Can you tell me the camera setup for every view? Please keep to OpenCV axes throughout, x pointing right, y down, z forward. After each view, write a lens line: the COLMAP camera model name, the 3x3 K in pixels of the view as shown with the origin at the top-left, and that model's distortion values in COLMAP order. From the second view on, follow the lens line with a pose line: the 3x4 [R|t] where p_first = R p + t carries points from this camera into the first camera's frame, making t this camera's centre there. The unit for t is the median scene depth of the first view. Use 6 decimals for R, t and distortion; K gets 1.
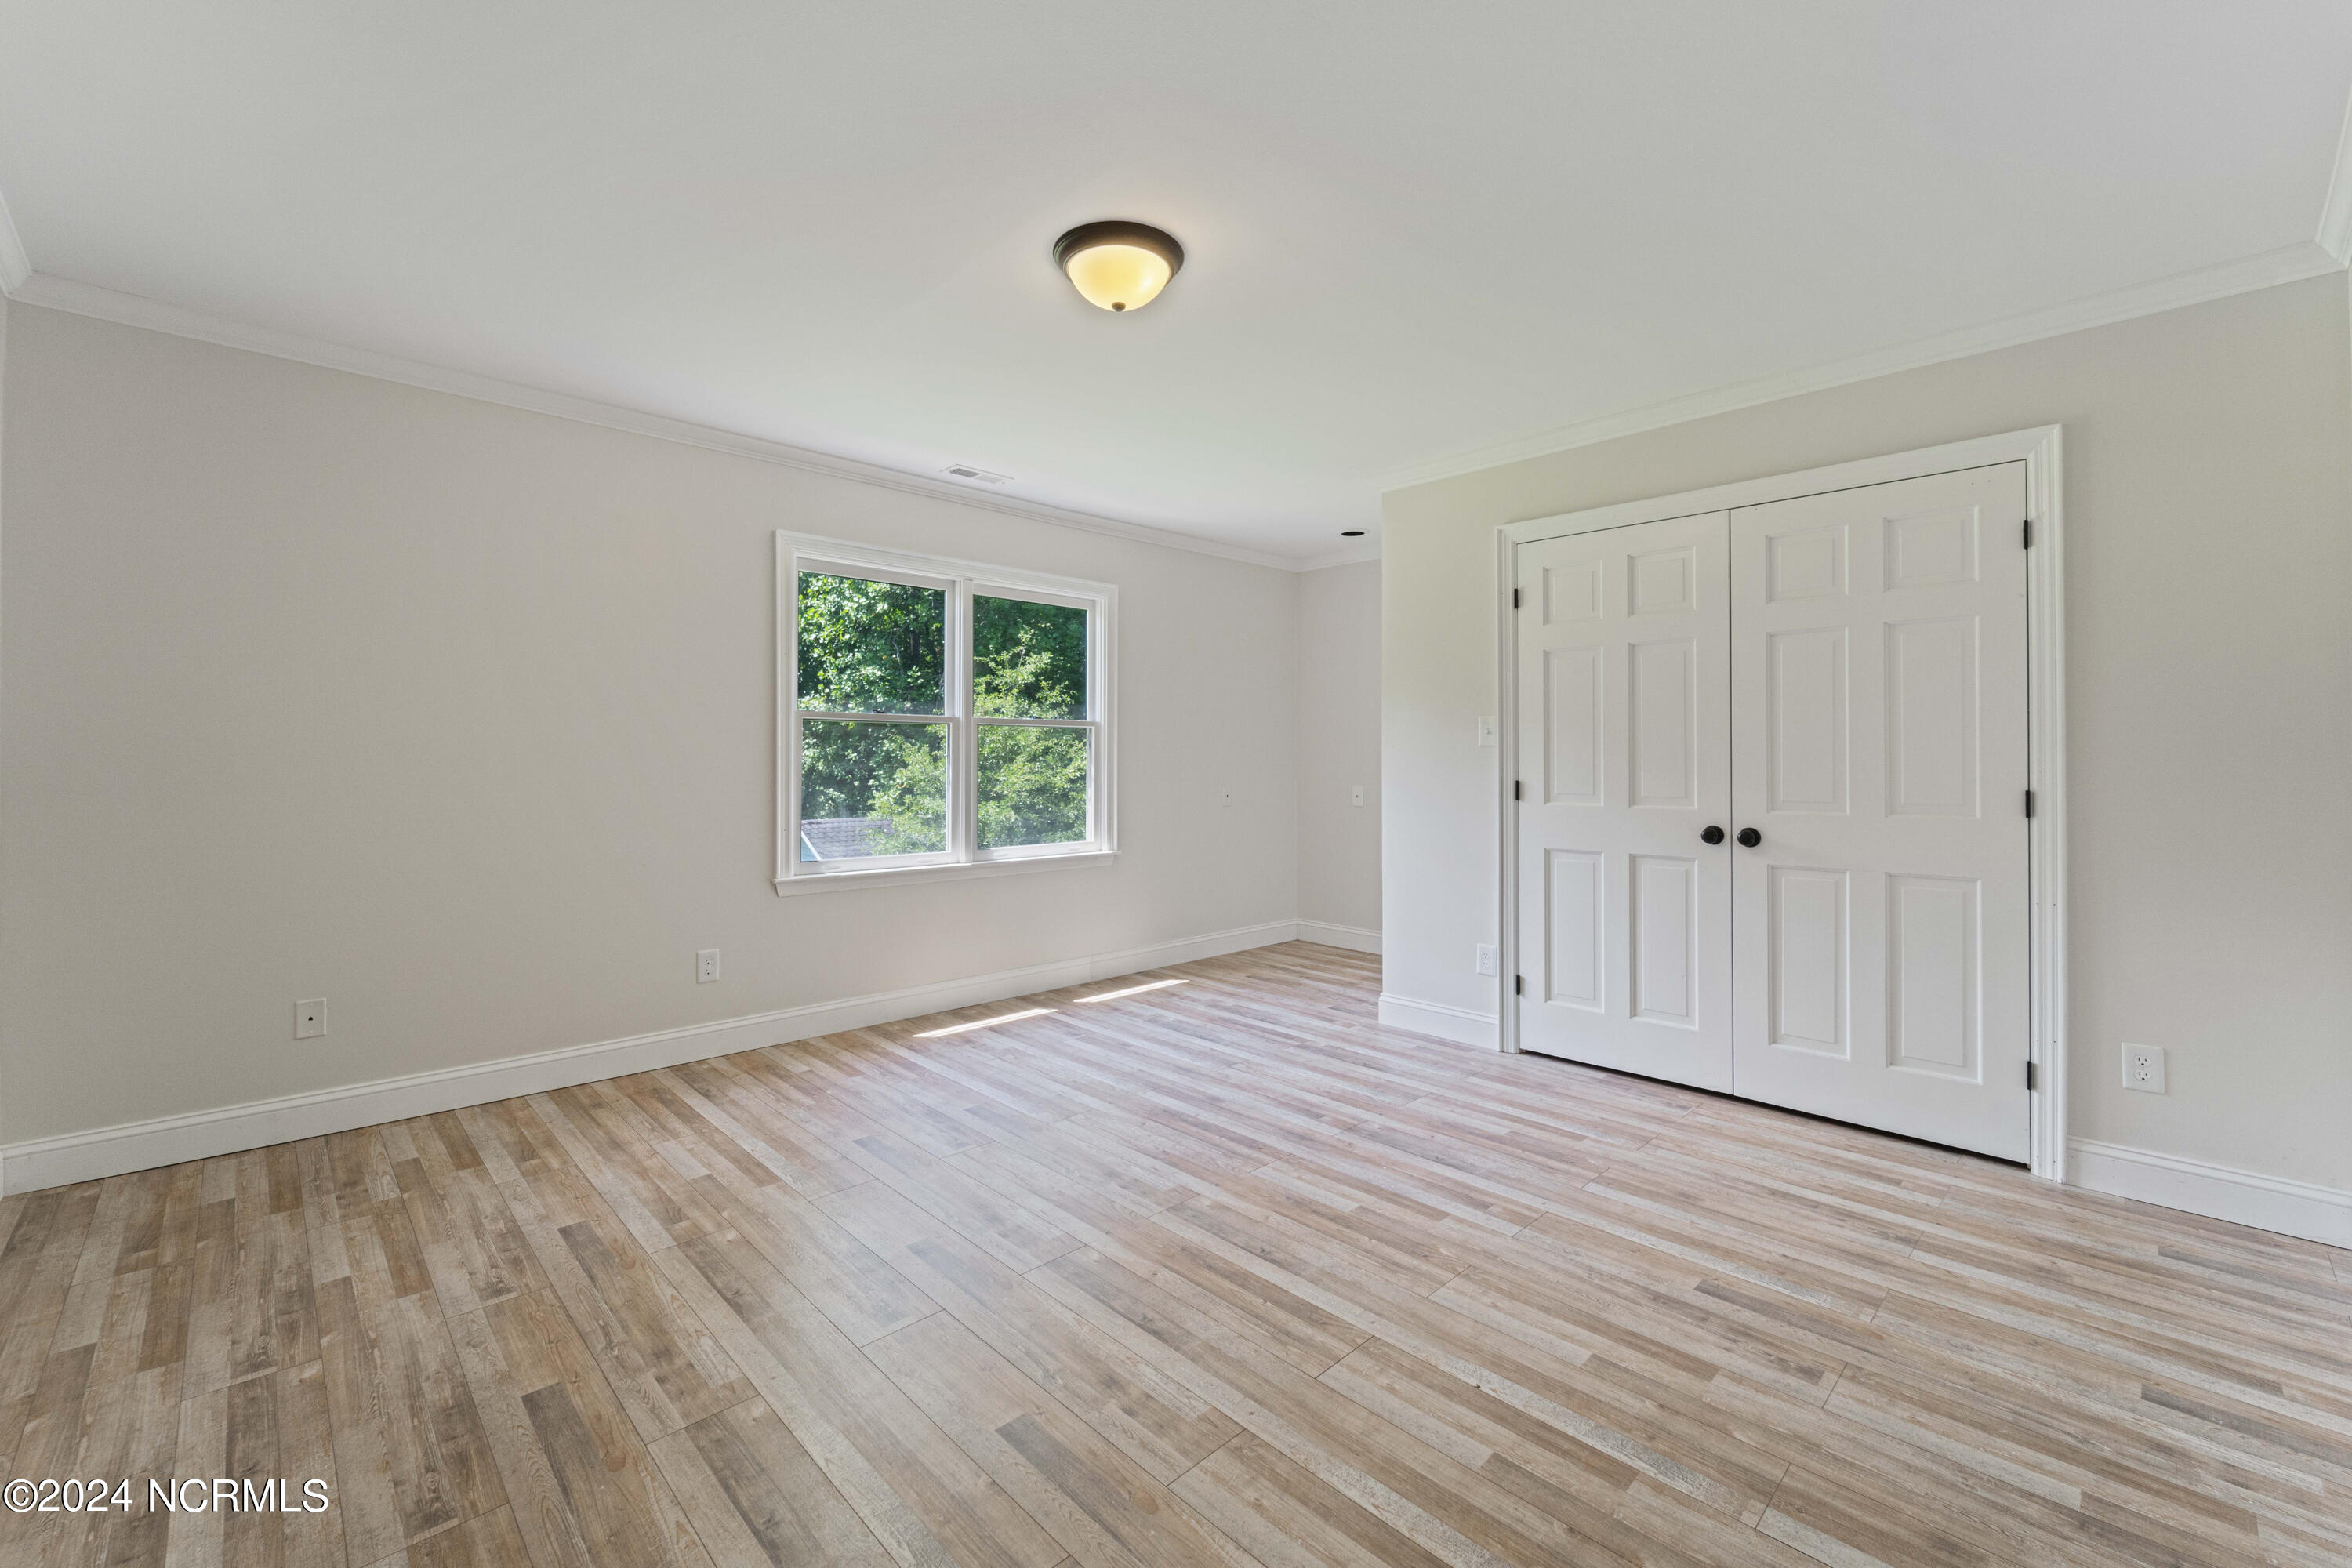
lens RADIAL K [[968.3, 0, 1175.2], [0, 968.3, 764.0], [0, 0, 1]] dist [-0.000015, -0.000529]
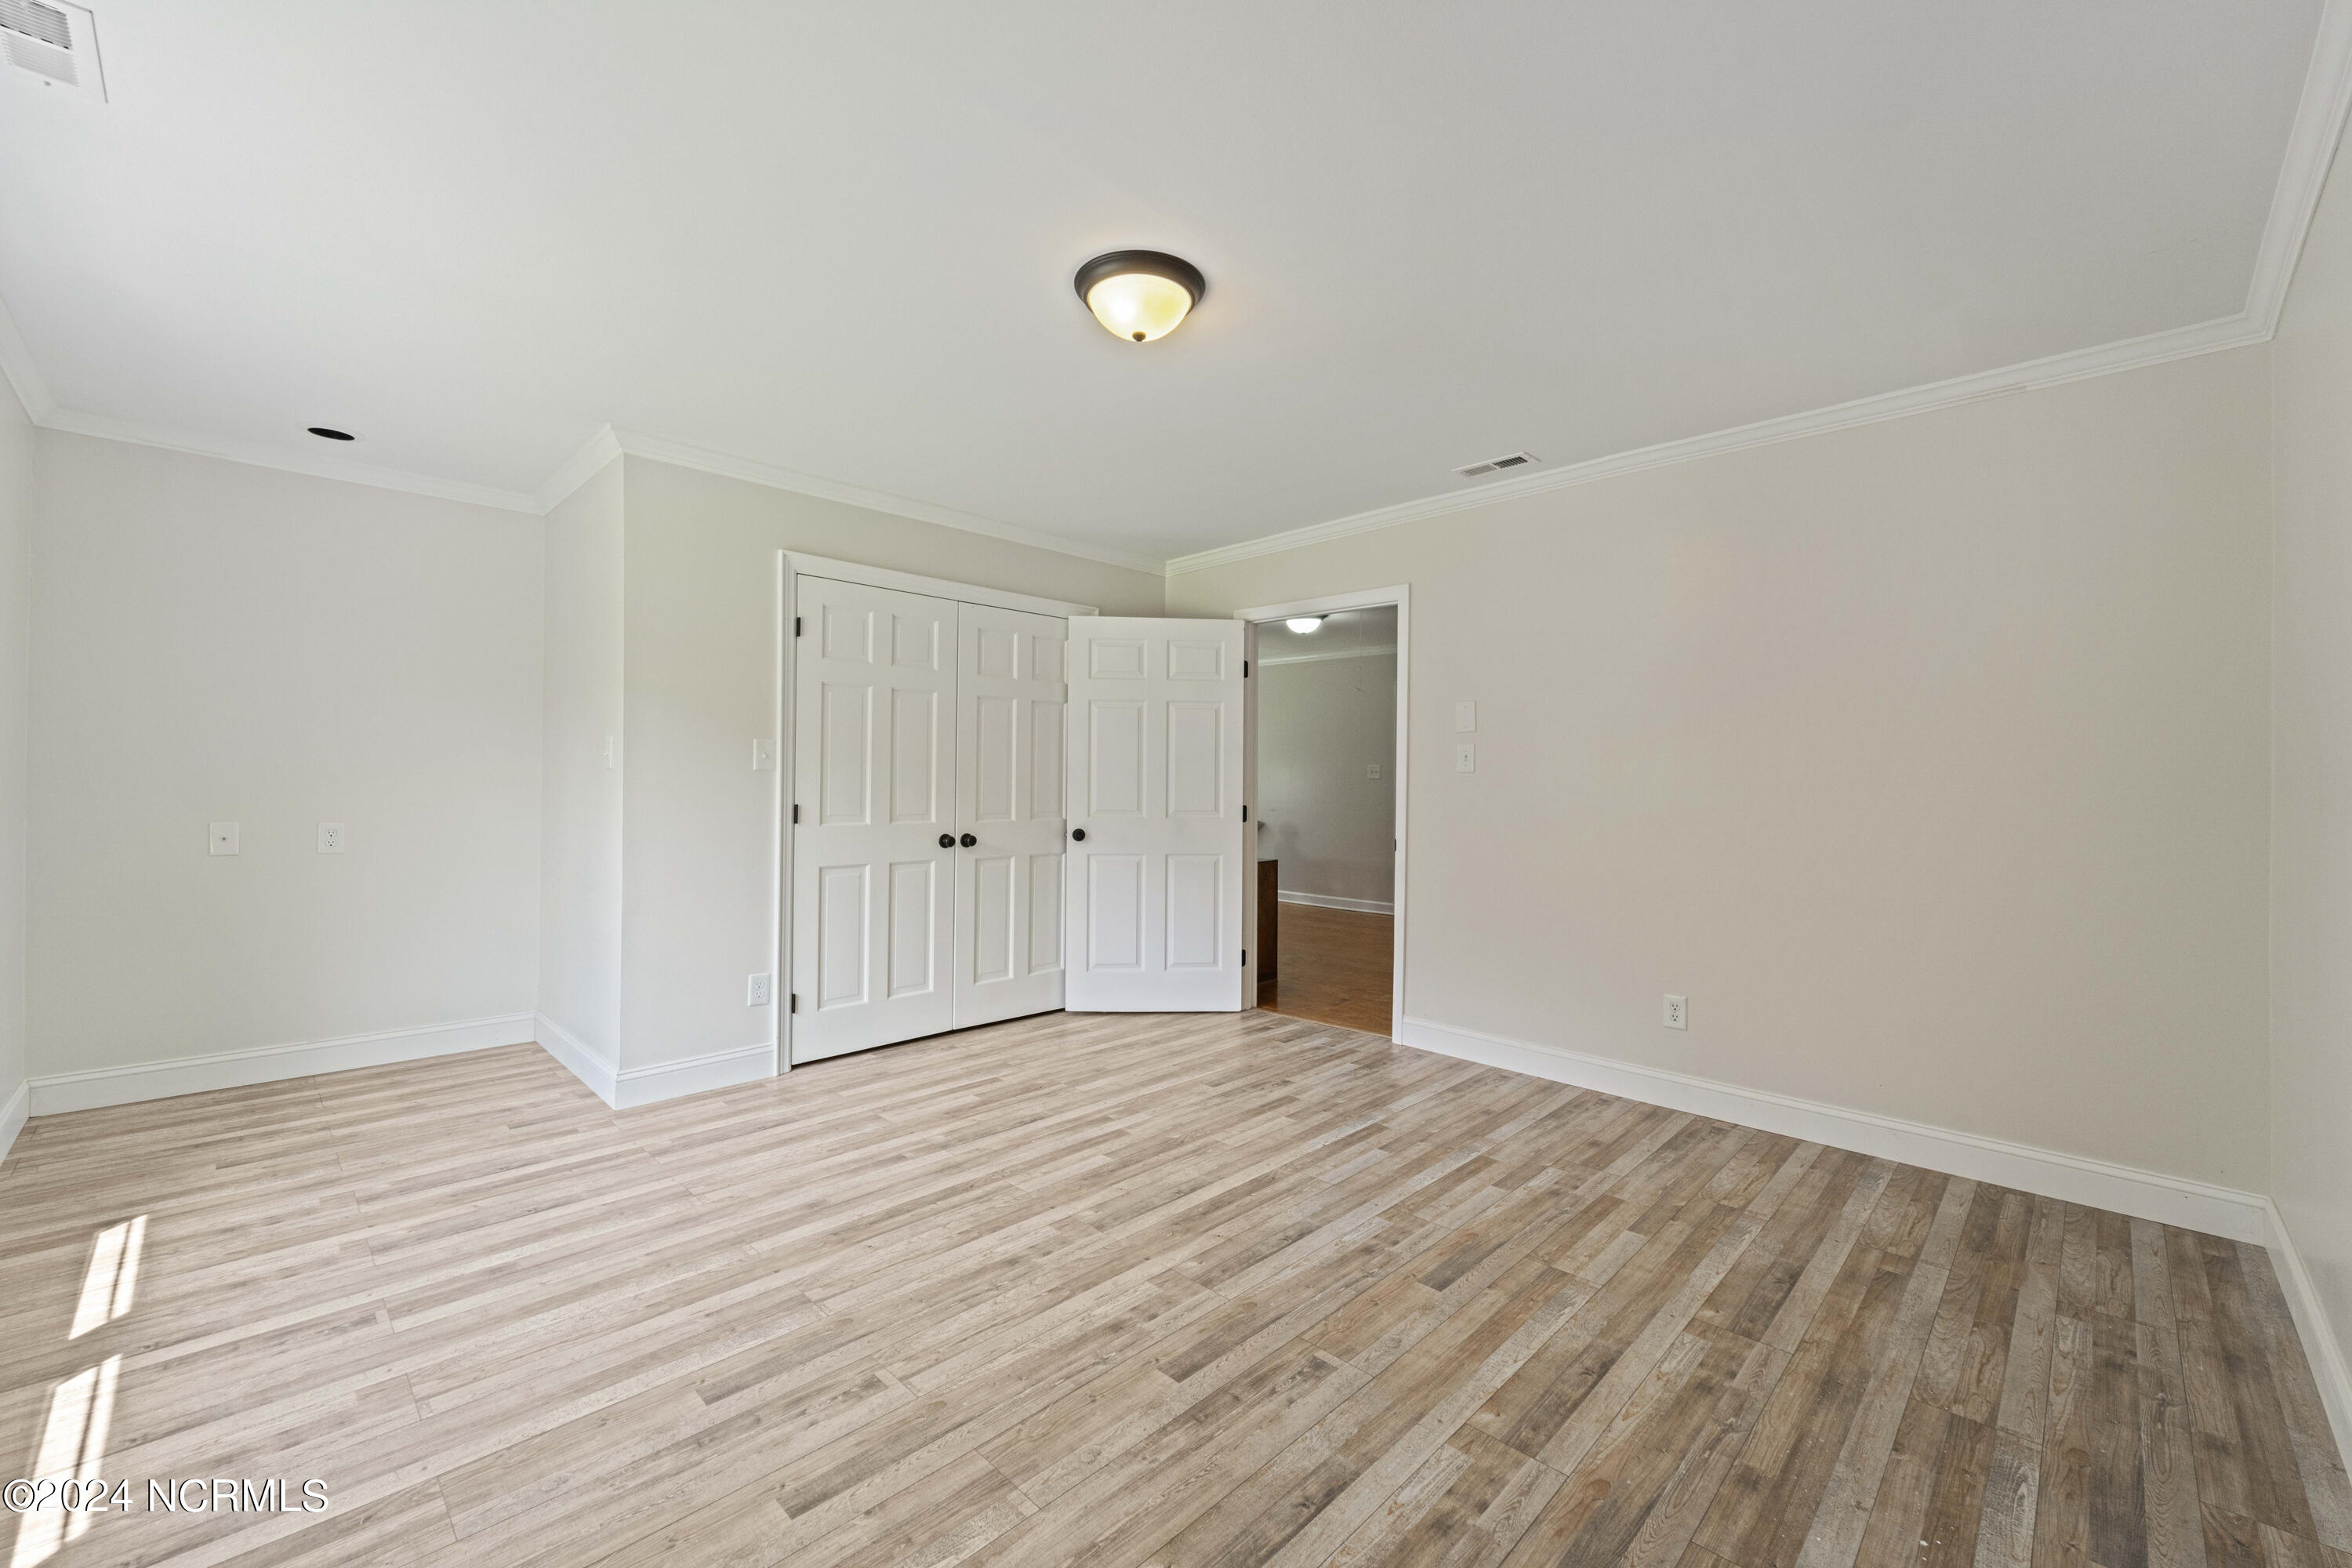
lens RADIAL K [[938.5, 0, 1178.3], [0, 938.5, 778.9], [0, 0, 1]] dist [-0.000844, -0.000553]
pose [[-0.029246, 0.001684, 0.999571, -0.936046], [-0.002745, 0.999995, -0.001765, -0.013742], [-0.999568, -0.002795, -0.029241, 0.888212]]
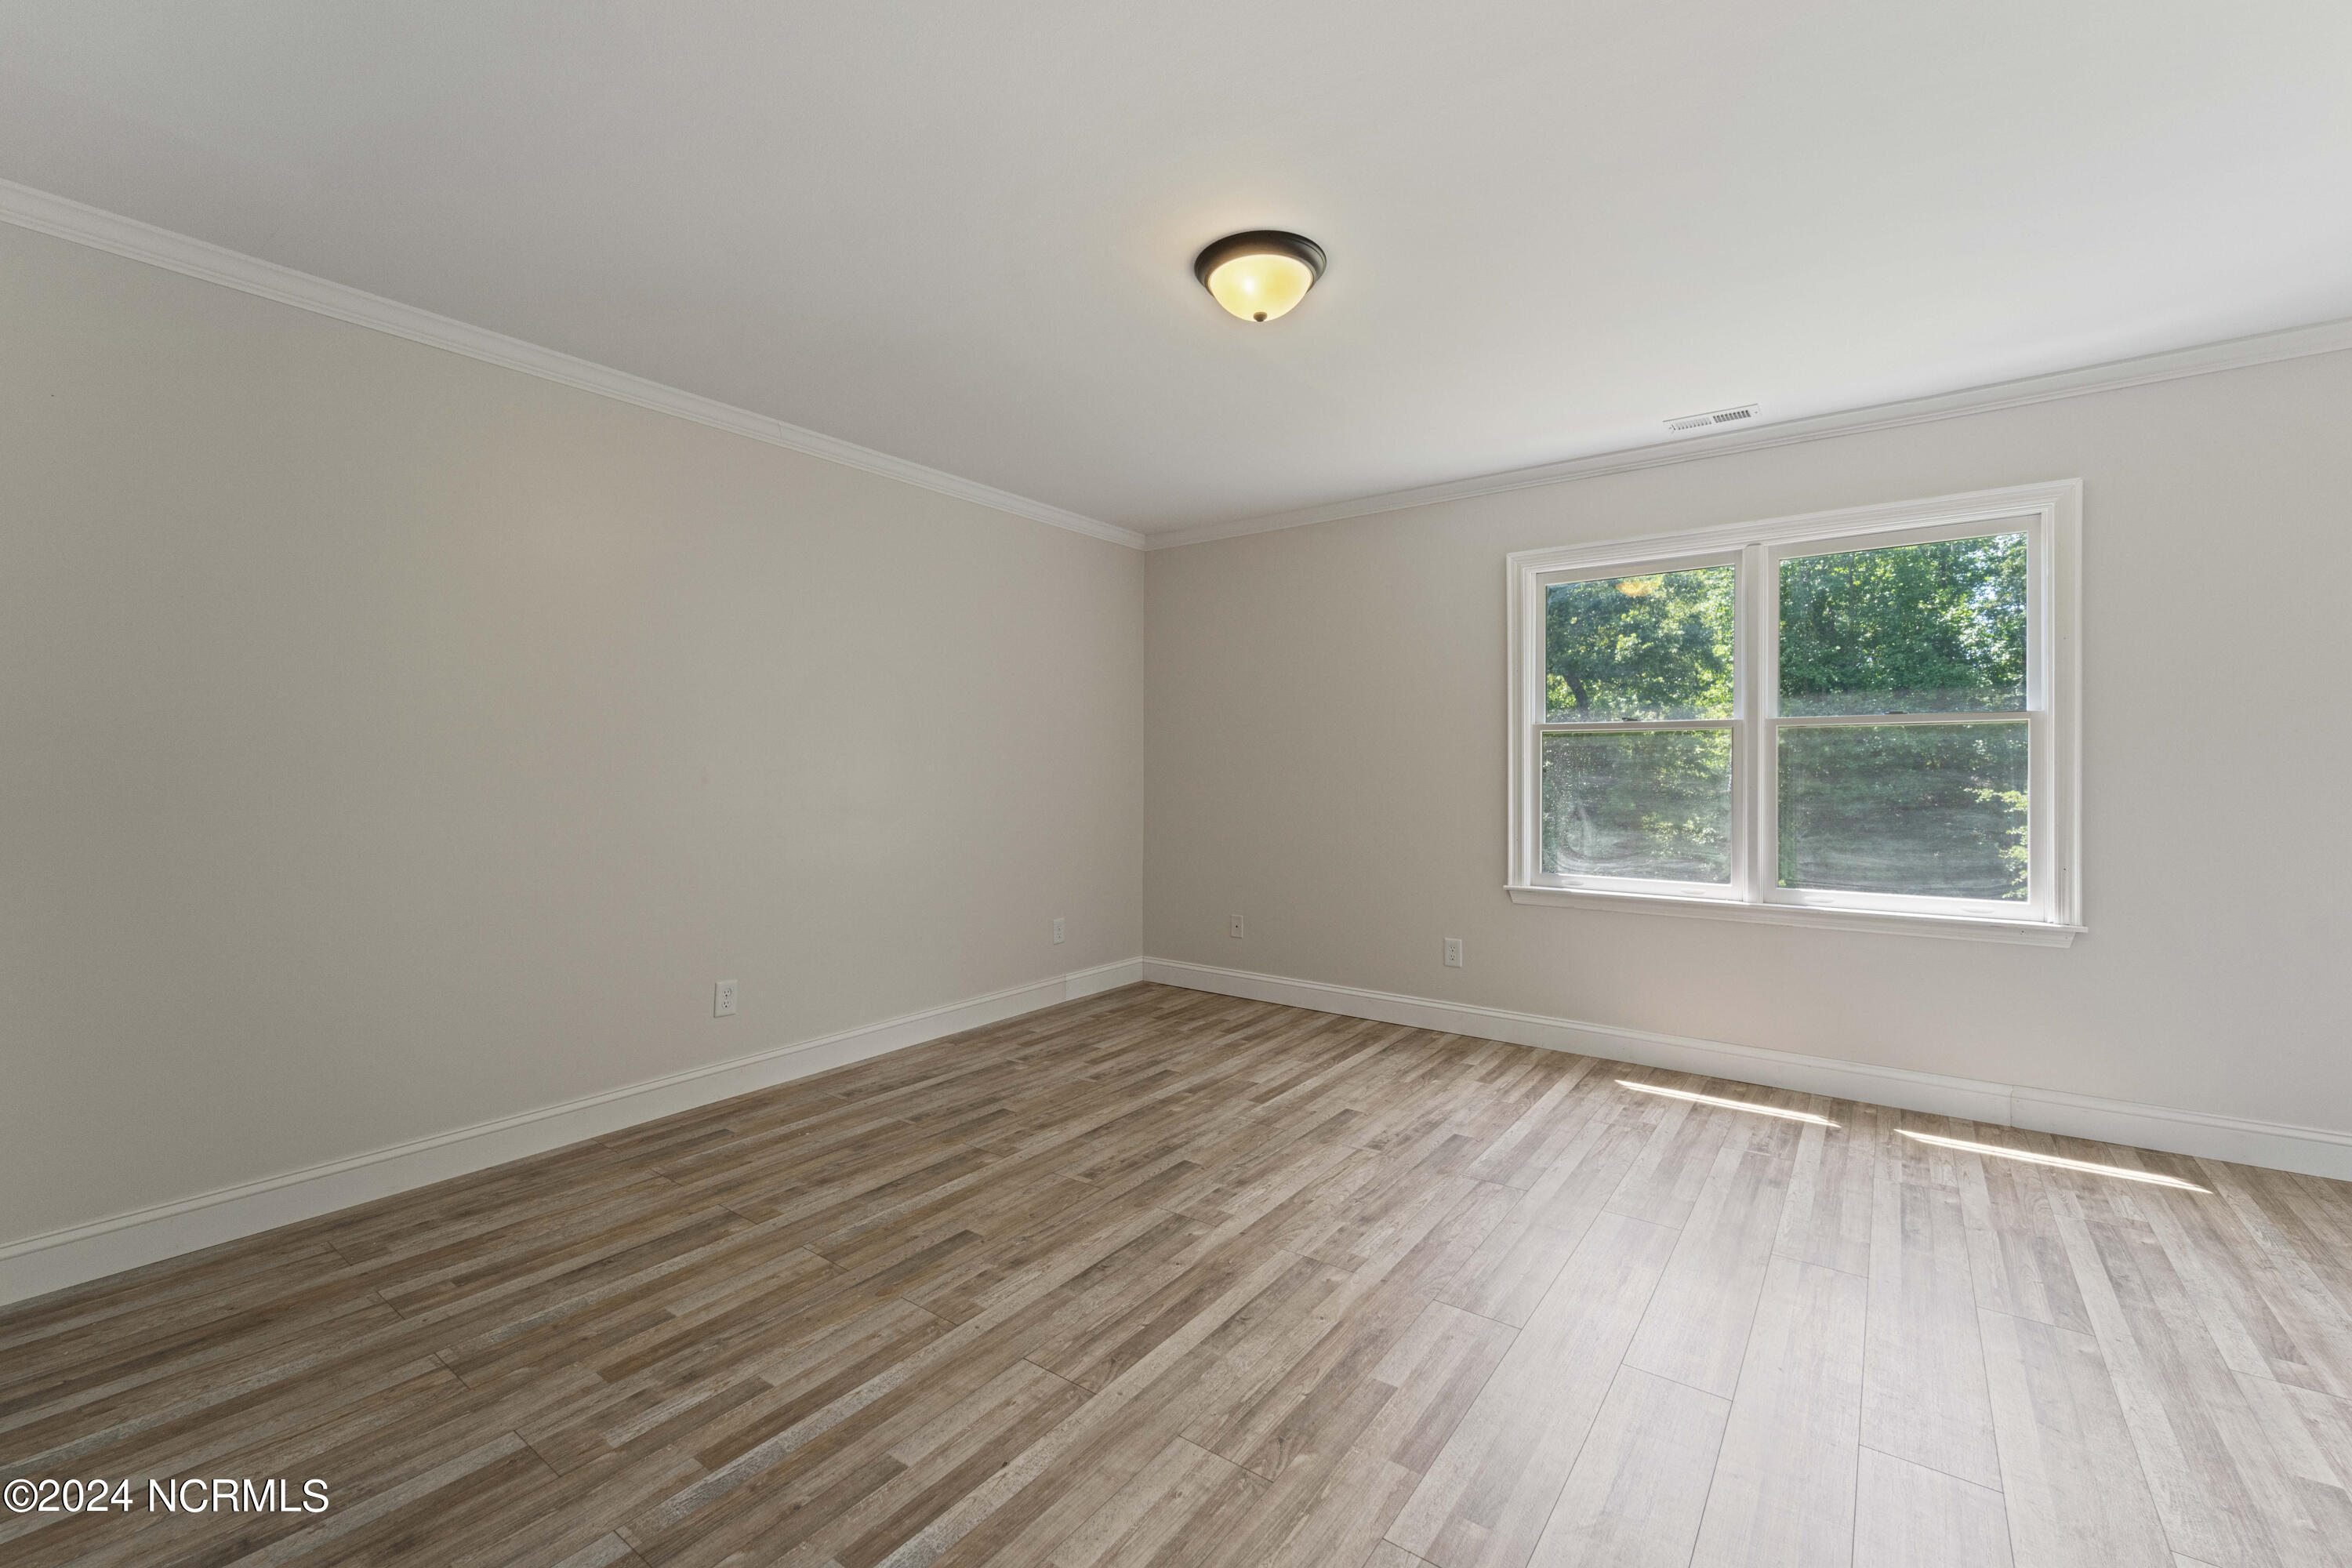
lens RADIAL K [[968.3, 0, 1175.2], [0, 968.3, 764.0], [0, 0, 1]] dist [-0.000015, -0.000529]
pose [[0.165761, -0.008975, -0.986125, 0.833800], [-0.005827, 0.999932, -0.010080, -0.002669], [0.986149, 0.007417, 0.165698, 0.672542]]
